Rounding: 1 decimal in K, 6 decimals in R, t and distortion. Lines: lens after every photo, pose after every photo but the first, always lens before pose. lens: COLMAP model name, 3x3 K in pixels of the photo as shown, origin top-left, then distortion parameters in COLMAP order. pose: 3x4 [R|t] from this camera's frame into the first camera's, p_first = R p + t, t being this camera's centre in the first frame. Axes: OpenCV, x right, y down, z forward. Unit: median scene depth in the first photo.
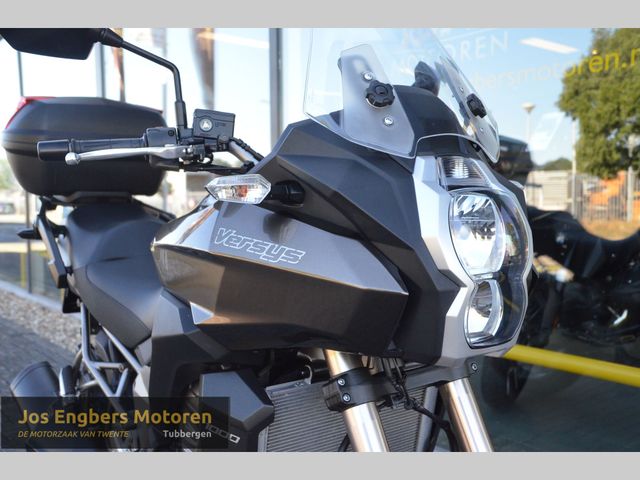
lens RADIAL K [[650.0, 0, 320.0], [0, 650.0, 240.0], [0, 0, 1]] dist [0.000216, 0.013726]
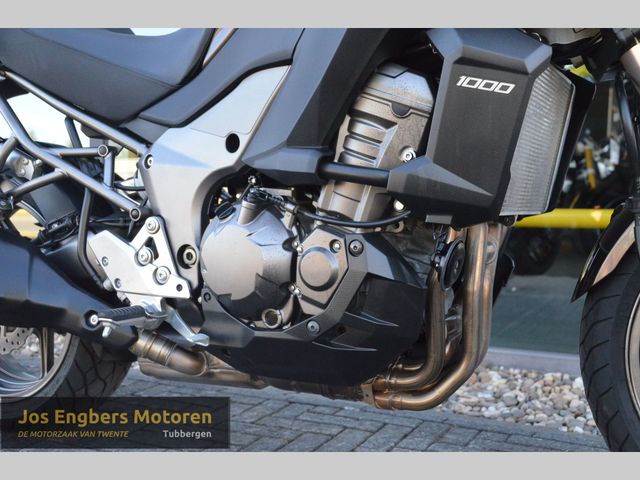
lens RADIAL K [[752.0, 0, 330.2], [0, 752.0, 243.7], [0, 0, 1]] dist [0.041659, 0.070376]
pose [[0.890452, -0.006696, 0.455028, -0.745086], [0.010269, 0.999933, -0.005380, 0.491762], [-0.454961, 0.009464, 0.890461, 0.242160]]
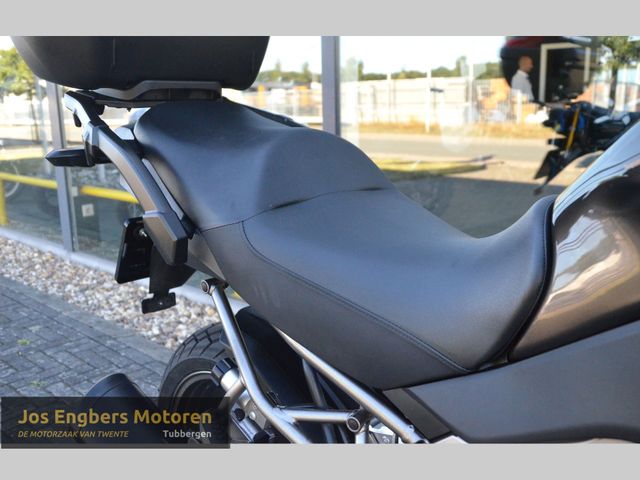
lens RADIAL K [[592.8, 0, 320.0], [0, 592.8, 240.0], [0, 0, 1]] dist [-0.044002, 0.009068]
pose [[0.984599, -0.044908, 0.168961, -0.651742], [0.017075, 0.986527, 0.162707, -0.036496], [-0.173991, -0.157316, 0.972100, 0.924324]]
